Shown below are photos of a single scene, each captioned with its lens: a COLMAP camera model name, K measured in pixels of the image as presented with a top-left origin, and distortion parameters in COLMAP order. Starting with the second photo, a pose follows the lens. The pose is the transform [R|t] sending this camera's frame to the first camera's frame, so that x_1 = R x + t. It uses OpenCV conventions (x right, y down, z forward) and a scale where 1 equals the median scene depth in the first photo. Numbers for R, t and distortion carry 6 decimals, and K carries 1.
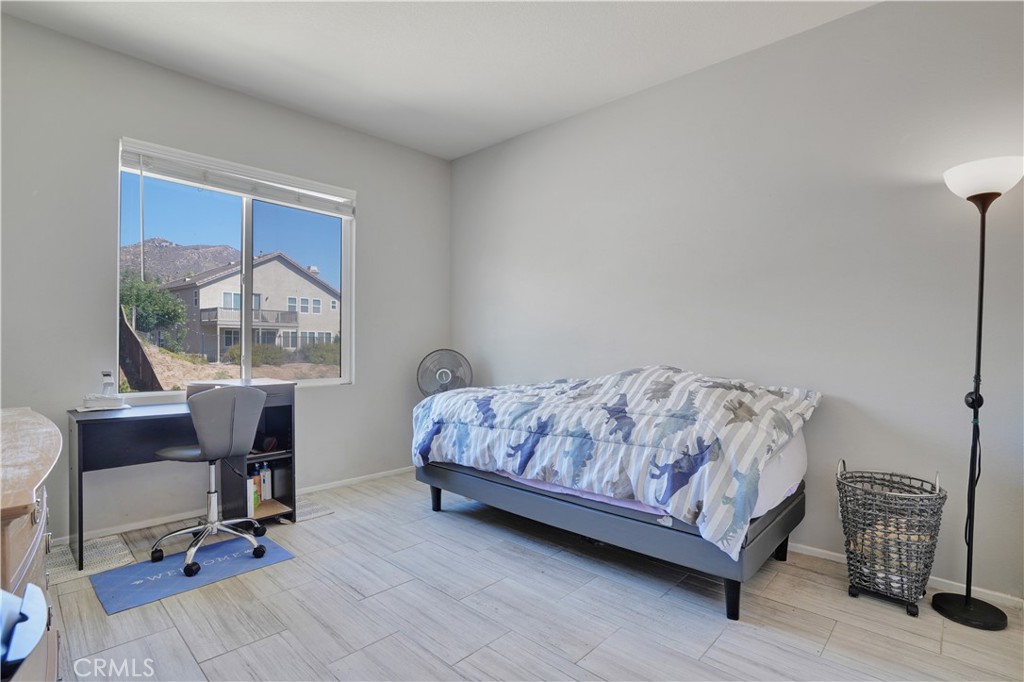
lens RADIAL K [[483.9, 0, 510.8], [0, 483.9, 340.1], [0, 0, 1]] dist [-0.025478, 0.004633]
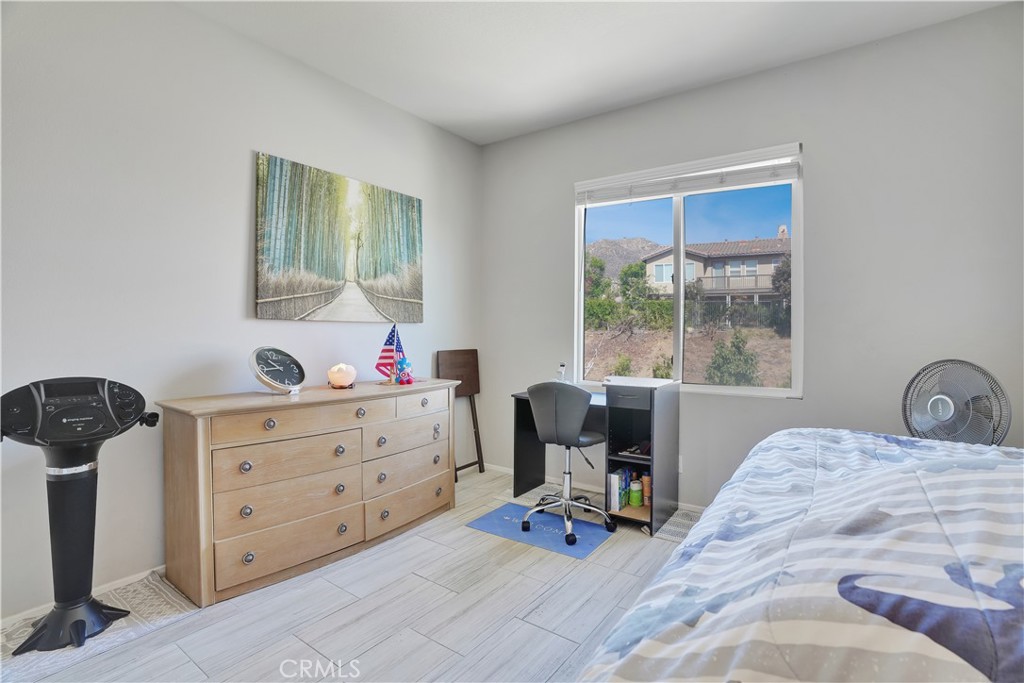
lens RADIAL K [[483.9, 0, 513.4], [0, 483.9, 340.7], [0, 0, 1]] dist [-0.025478, 0.004633]
pose [[0.173312, 0.010713, -0.984809, 0.493935], [-0.005076, 0.999937, 0.009984, -0.011618], [0.984854, 0.003268, 0.173356, 0.664228]]
